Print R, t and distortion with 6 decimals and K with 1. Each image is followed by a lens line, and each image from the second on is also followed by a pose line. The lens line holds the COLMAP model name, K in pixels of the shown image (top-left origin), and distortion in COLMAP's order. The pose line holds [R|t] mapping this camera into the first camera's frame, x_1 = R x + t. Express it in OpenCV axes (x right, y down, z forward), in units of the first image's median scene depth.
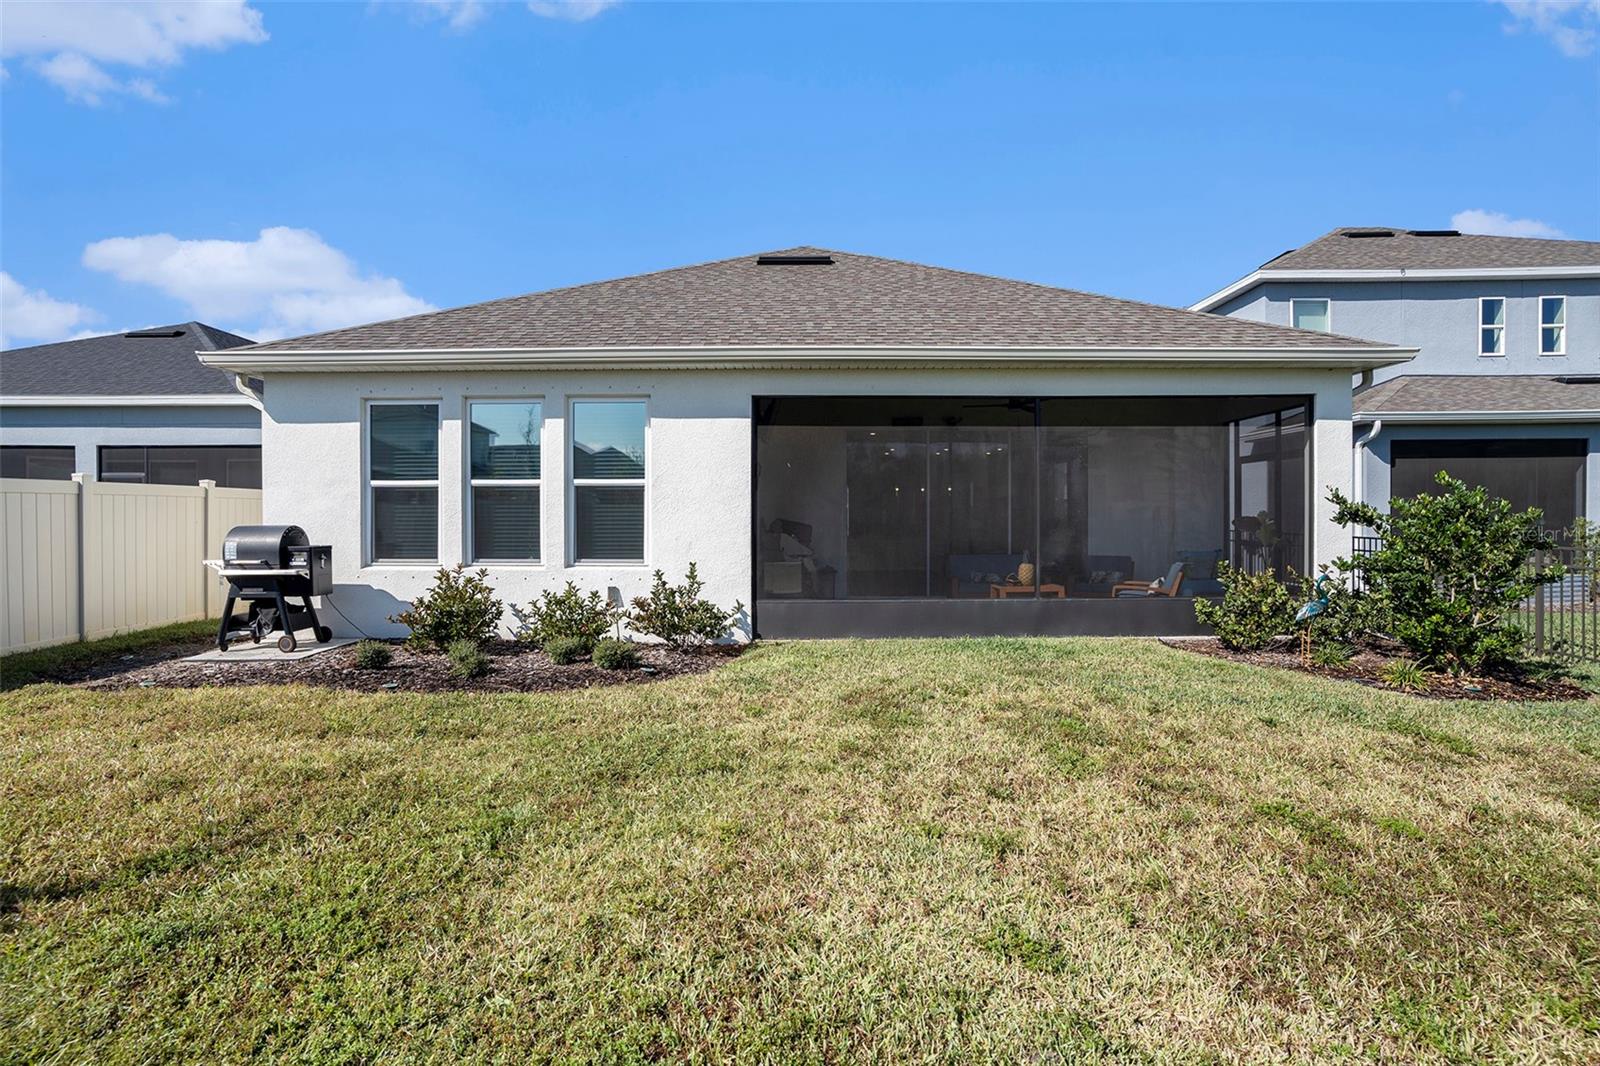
lens RADIAL K [[772.2, 0, 800.0], [0, 772.2, 533.0], [0, 0, 1]] dist [-0.003115, -0.000388]
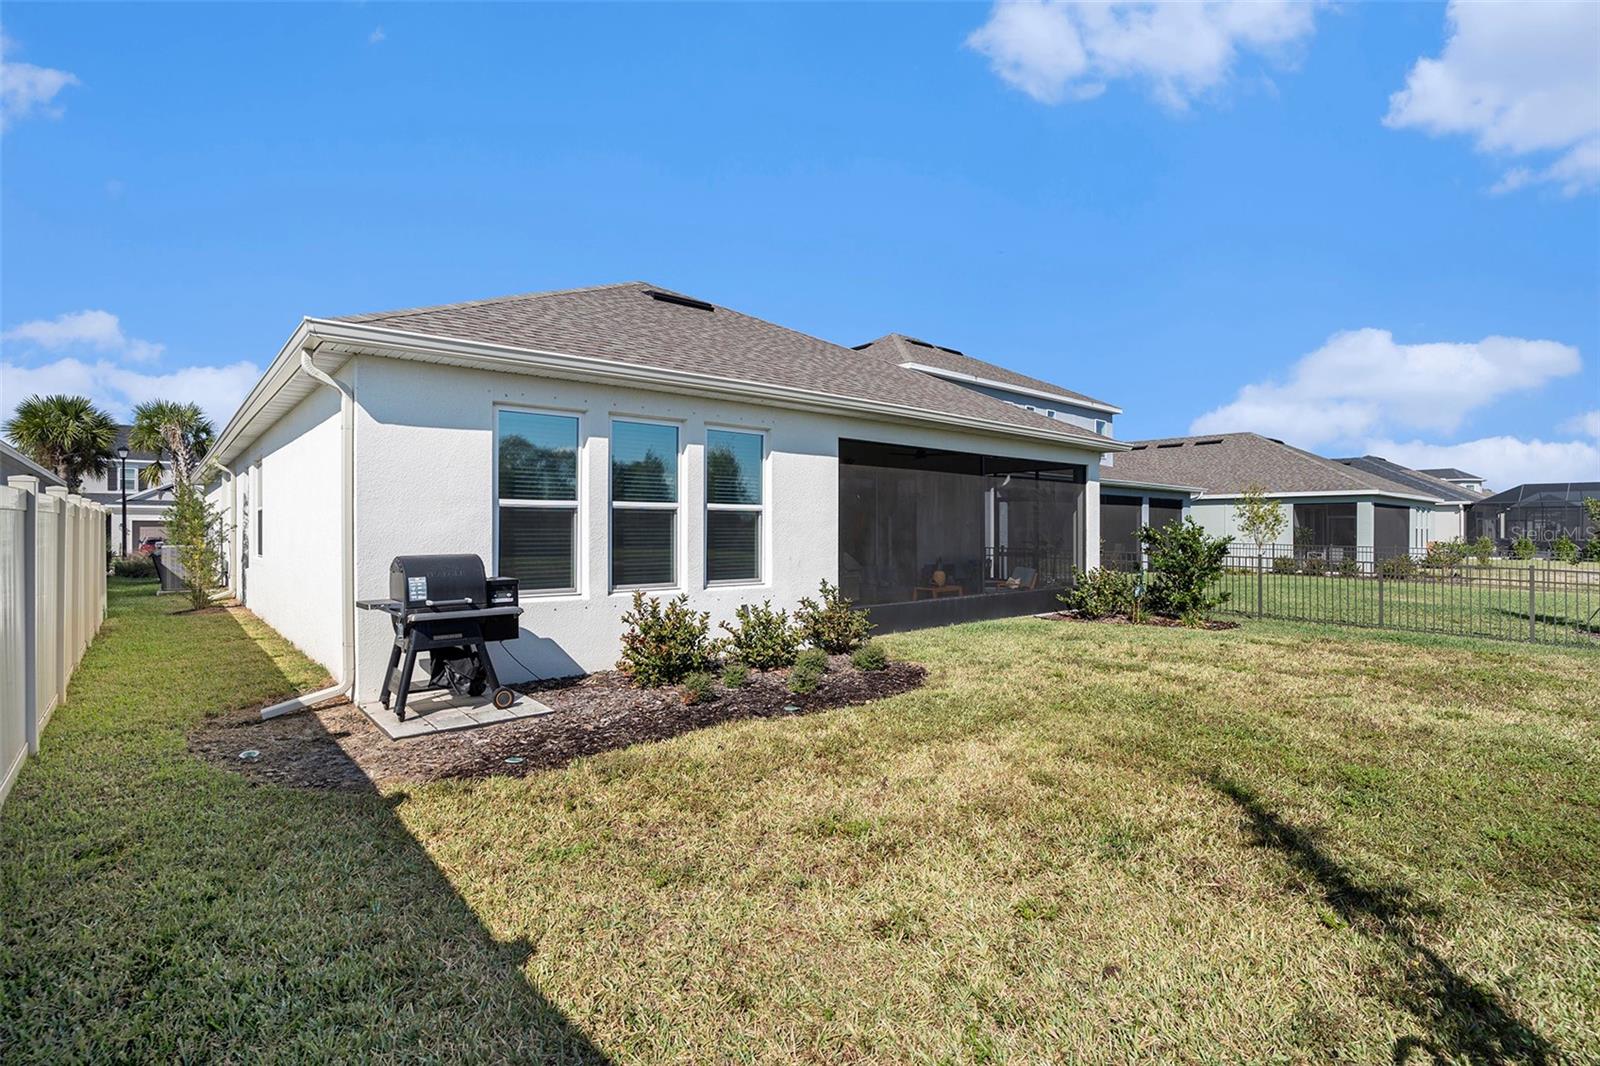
lens RADIAL K [[772.2, 0, 800.0], [0, 772.2, 533.0], [0, 0, 1]] dist [-0.003115, -0.000388]
pose [[0.735095, -0.003262, 0.677956, -0.912989], [0.019193, 0.999688, -0.016002, -0.012262], [-0.677692, 0.024775, 0.734928, 0.162574]]
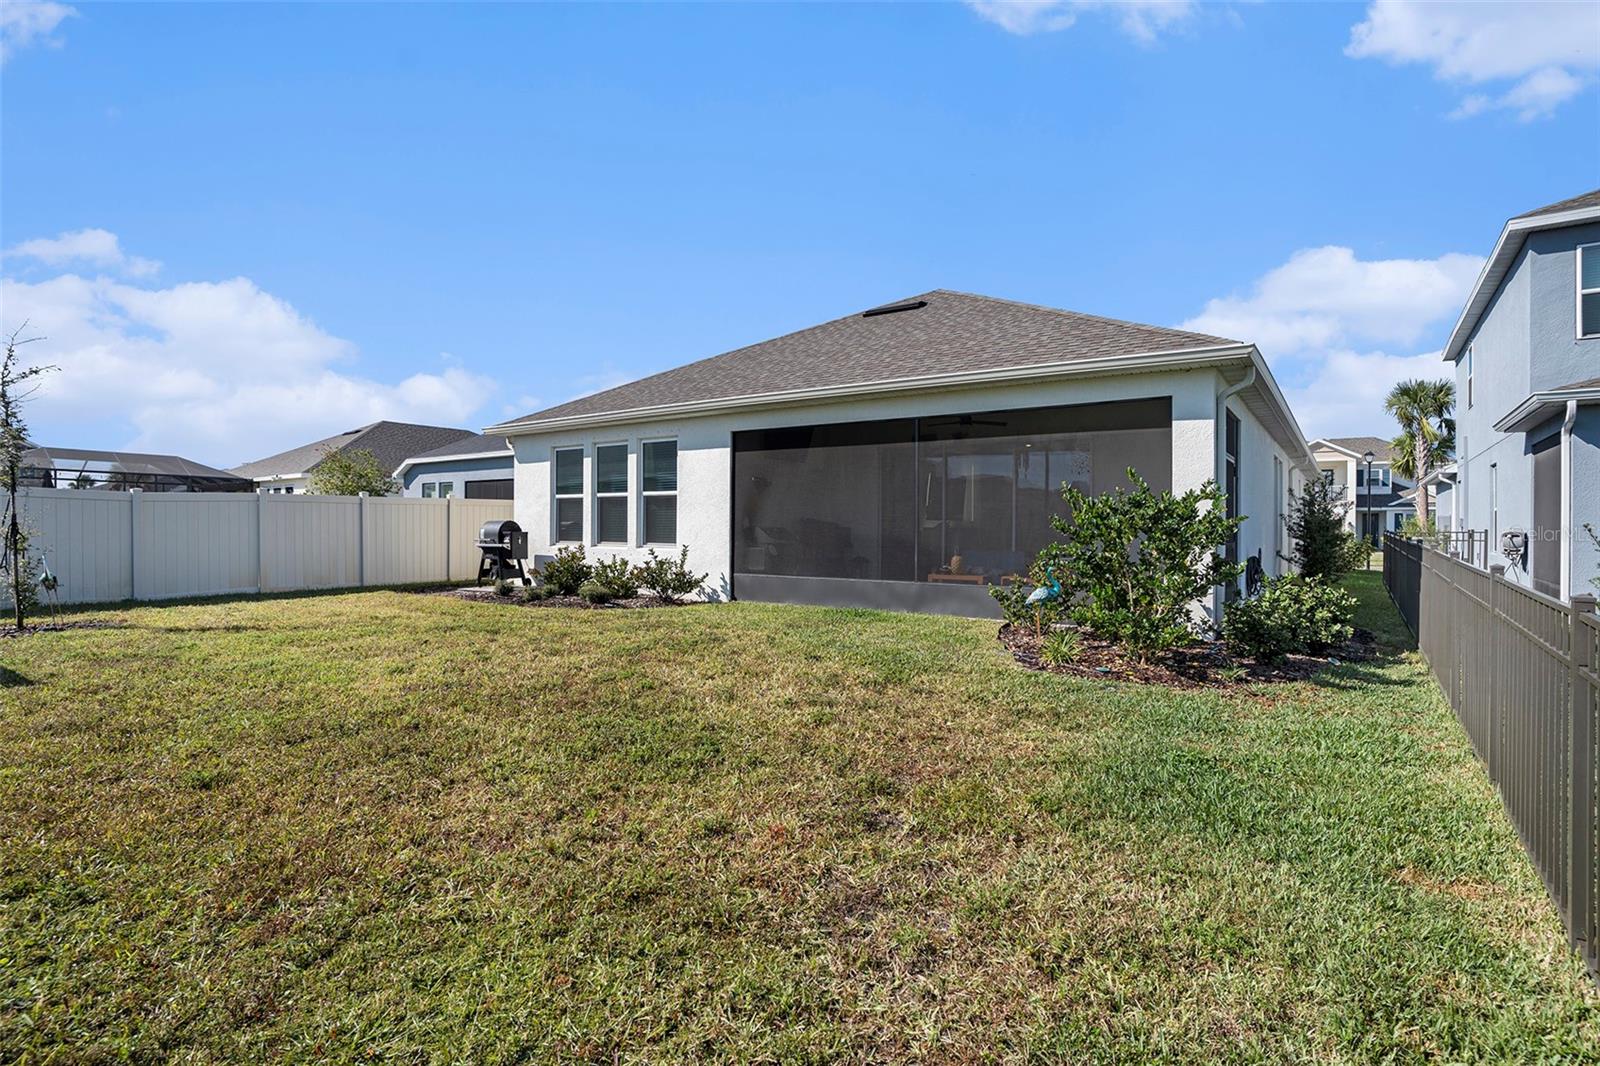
lens RADIAL K [[786.2, 0, 800.0], [0, 786.2, 533.0], [0, 0, 1]] dist [-0.023668, -0.000034]
pose [[0.840621, 0.006309, -0.541587, 0.842023], [-0.020332, 0.999595, -0.019914, 0.038902], [0.541242, 0.027751, 0.840409, -0.161863]]
